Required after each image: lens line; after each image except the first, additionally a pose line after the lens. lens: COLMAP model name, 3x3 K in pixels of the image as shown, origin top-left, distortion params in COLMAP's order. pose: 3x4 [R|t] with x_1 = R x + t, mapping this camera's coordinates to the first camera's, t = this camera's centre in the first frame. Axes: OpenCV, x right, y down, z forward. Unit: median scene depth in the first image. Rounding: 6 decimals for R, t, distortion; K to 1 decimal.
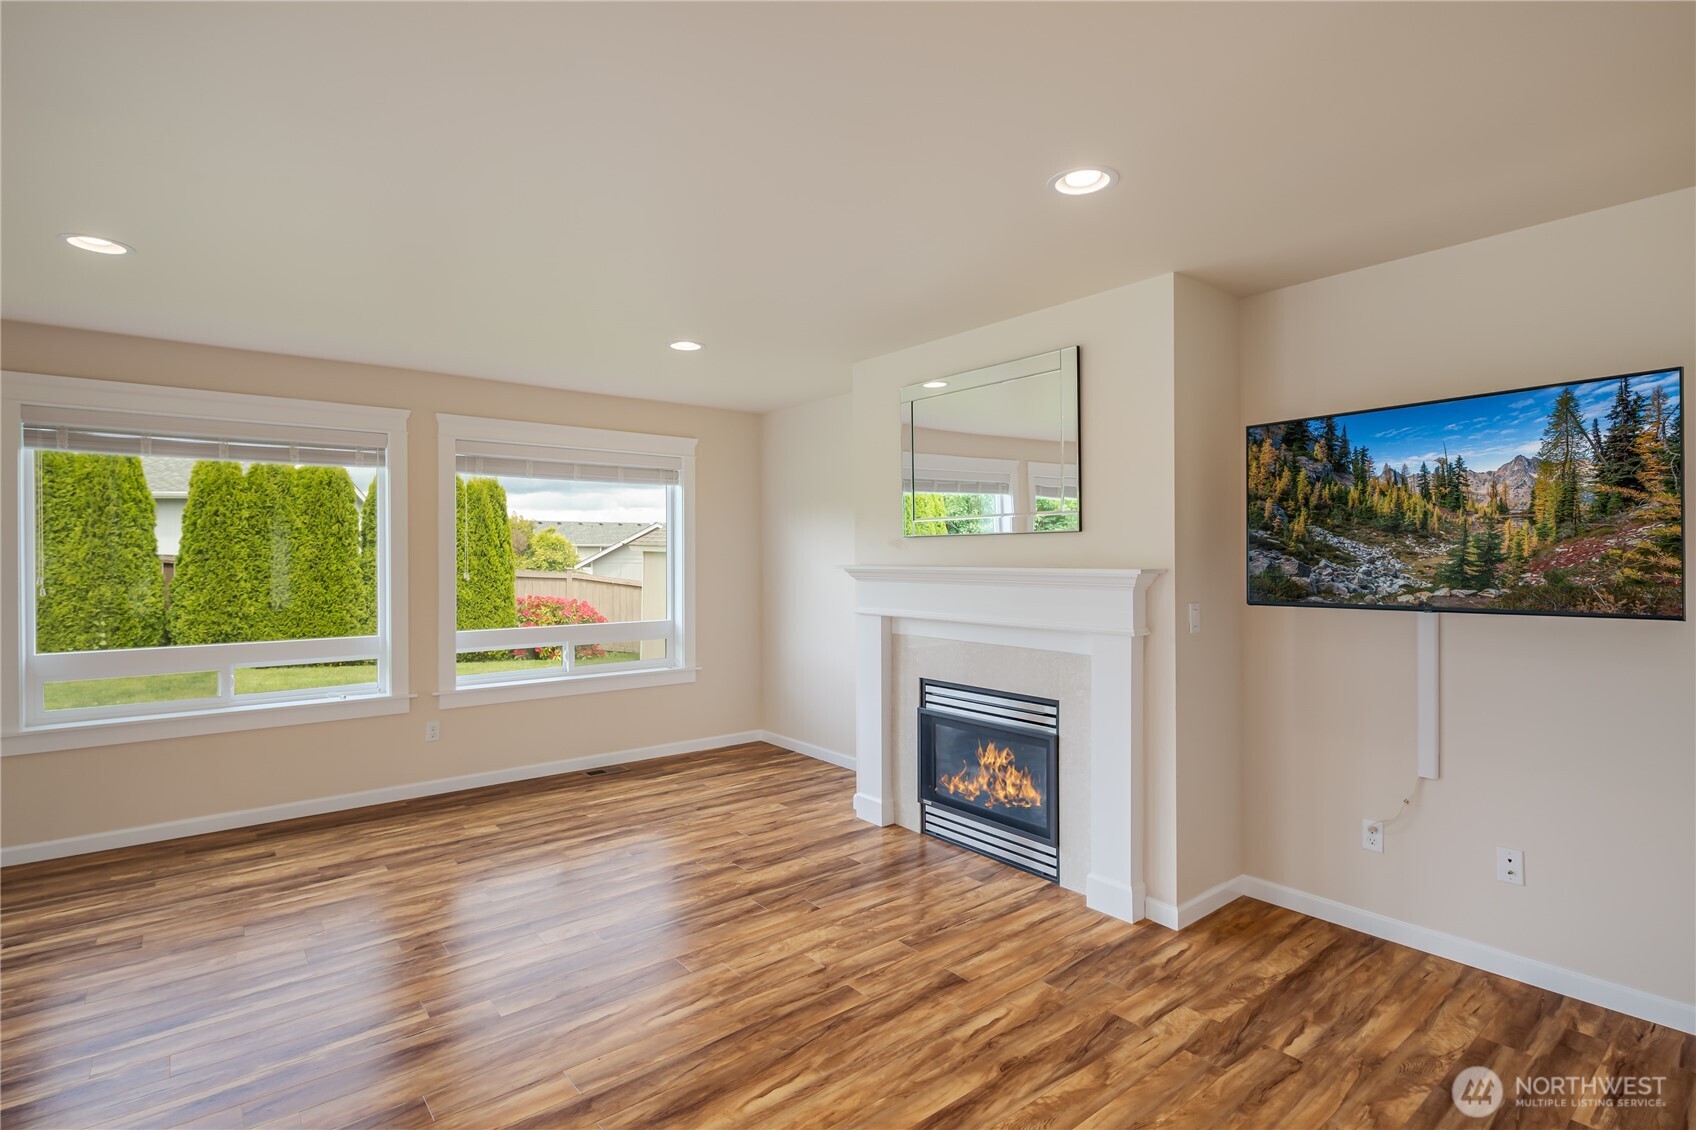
lens RADIAL K [[827.3, 0, 844.6], [0, 827.3, 553.1], [0, 0, 1]] dist [0.001283, -0.002325]
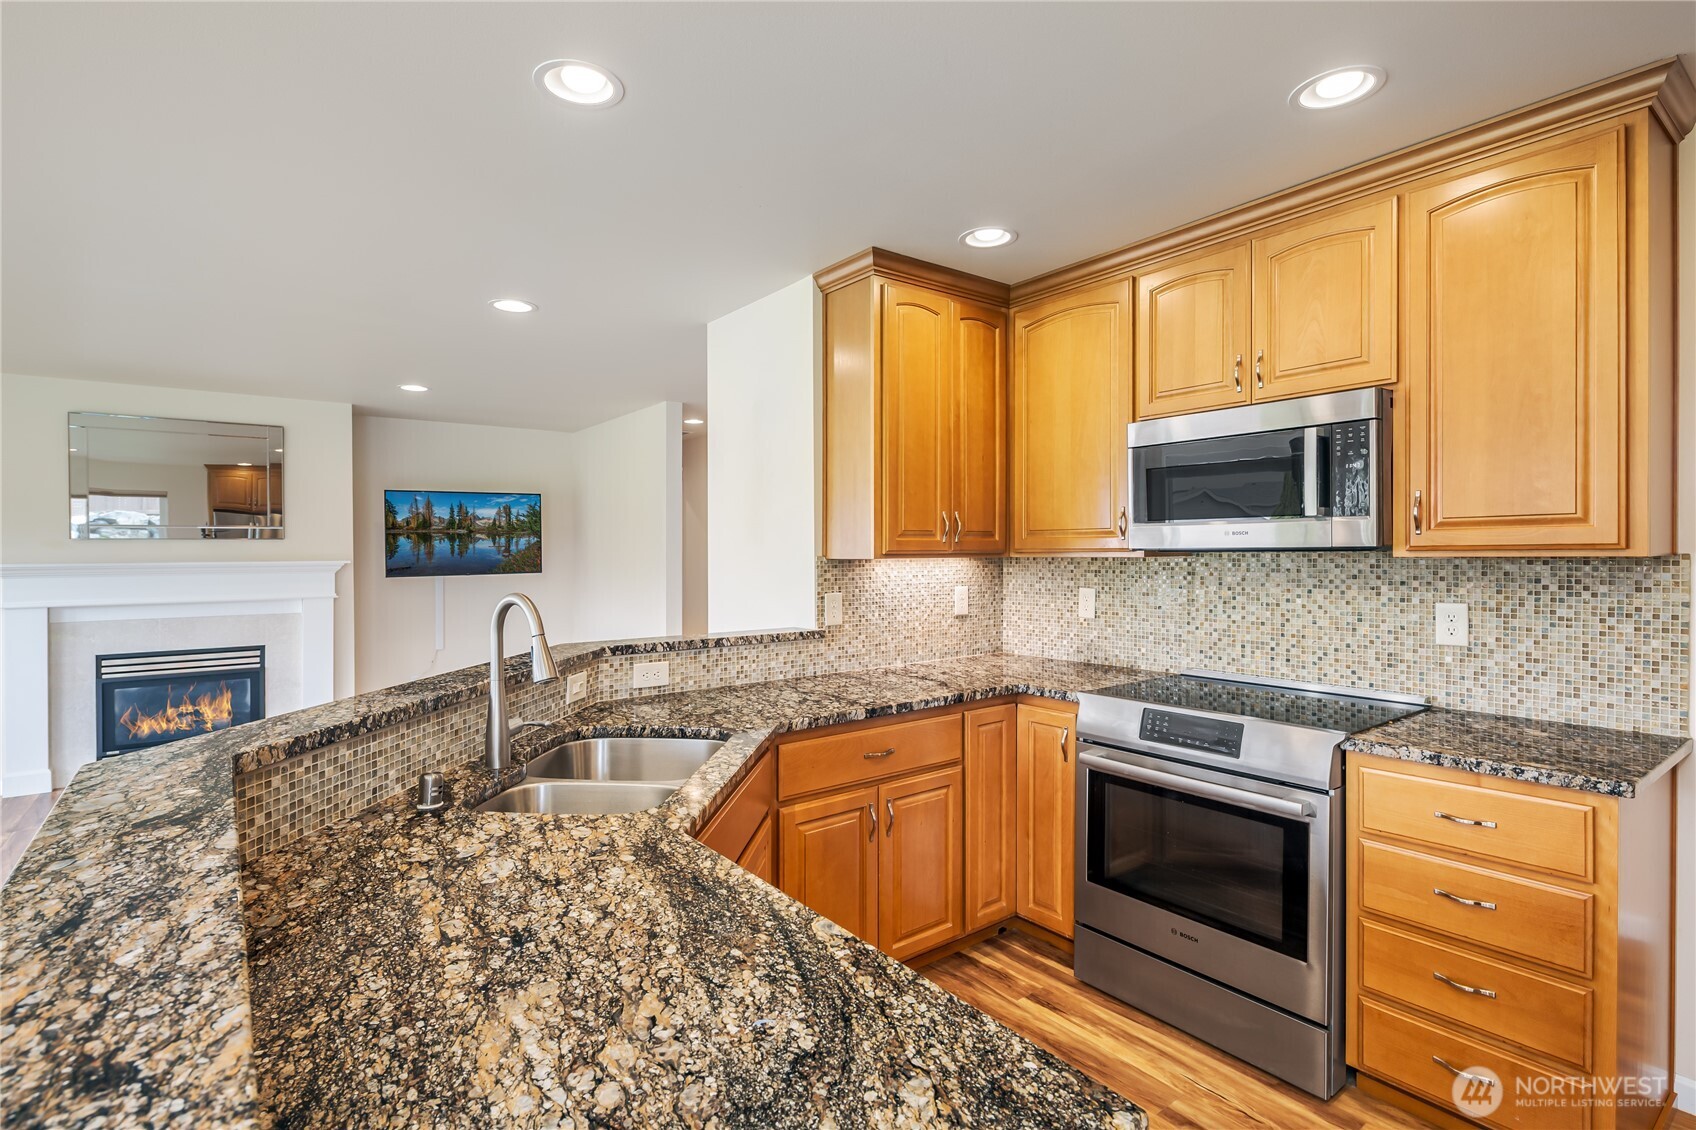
lens RADIAL K [[827.3, 0, 844.6], [0, 827.3, 553.1], [0, 0, 1]] dist [0.001283, -0.002325]
pose [[0.024963, -0.001822, 0.999687, -1.098461], [0.003198, 0.999993, 0.001743, 0.002031], [-0.999683, 0.003154, 0.024969, -0.132016]]
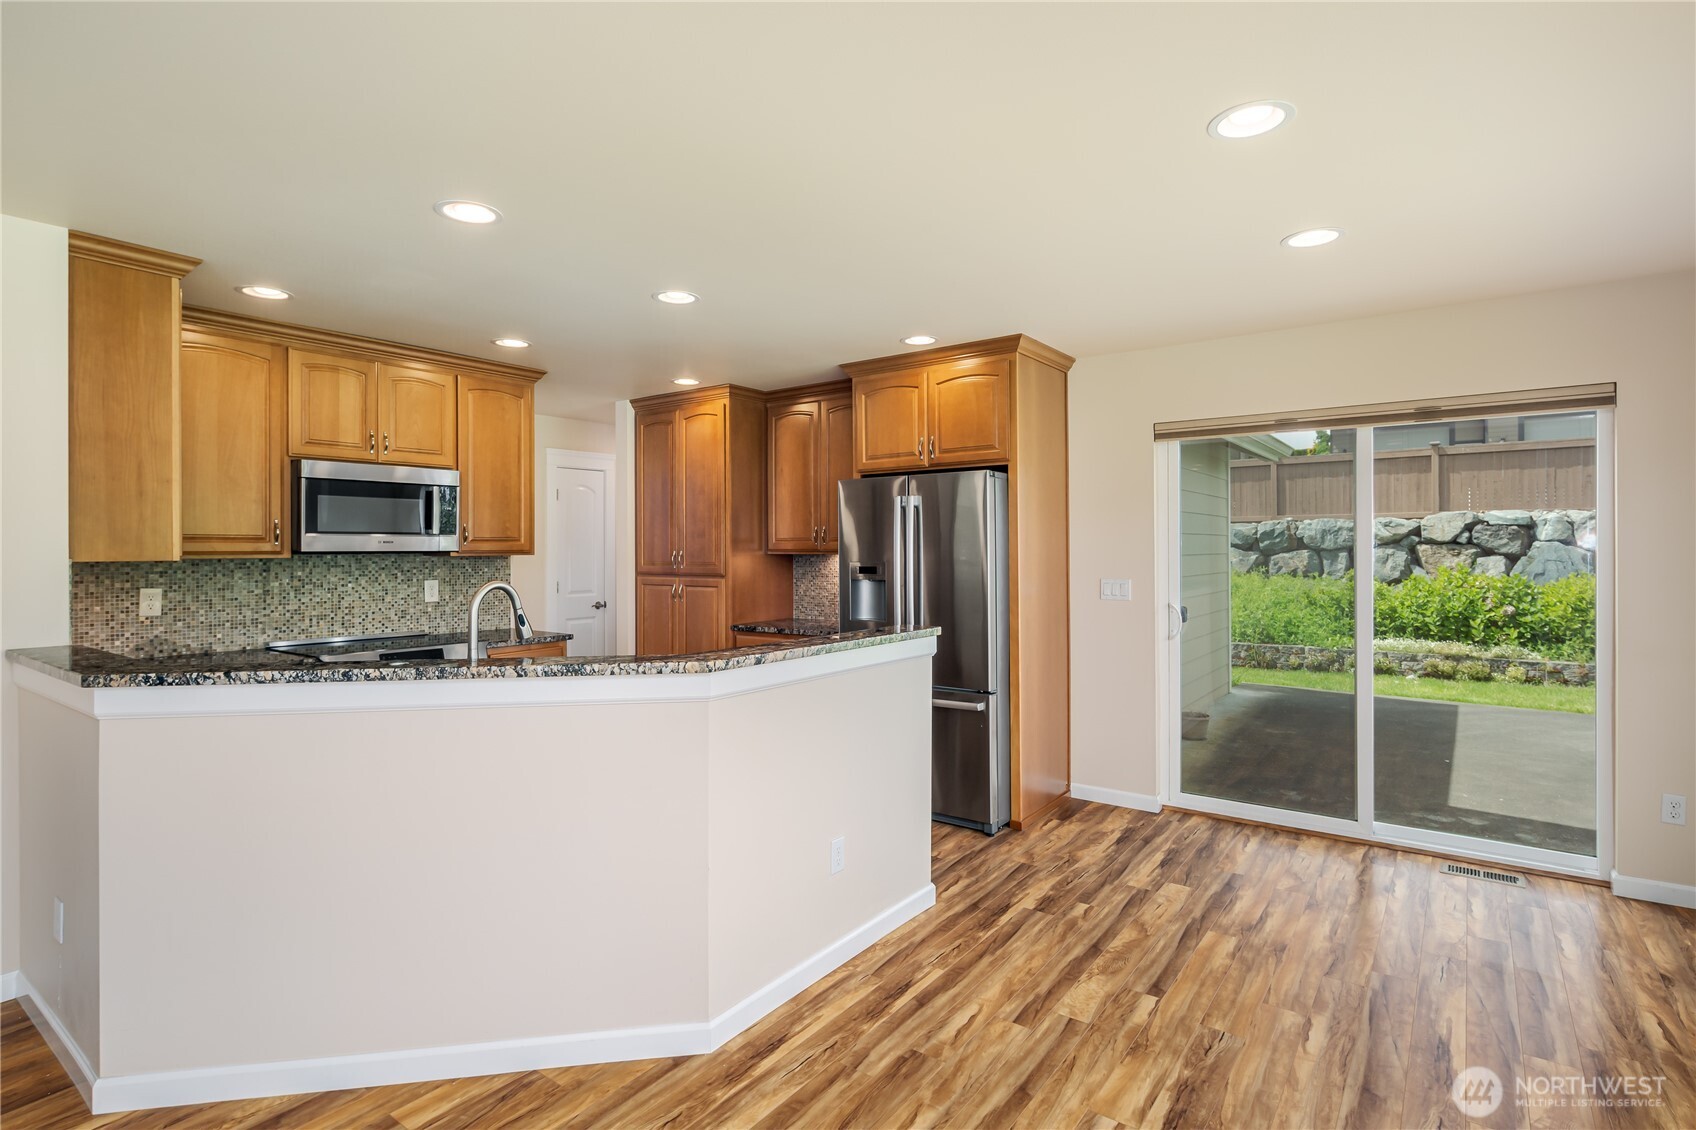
lens RADIAL K [[841.5, 0, 835.8], [0, 841.5, 547.9], [0, 0, 1]] dist [0.001217, -0.001111]
pose [[-0.968943, 0.004510, -0.247242, -0.758688], [0.005706, 0.999975, -0.004118, 0.003516], [0.247218, -0.005401, -0.968945, 0.703015]]
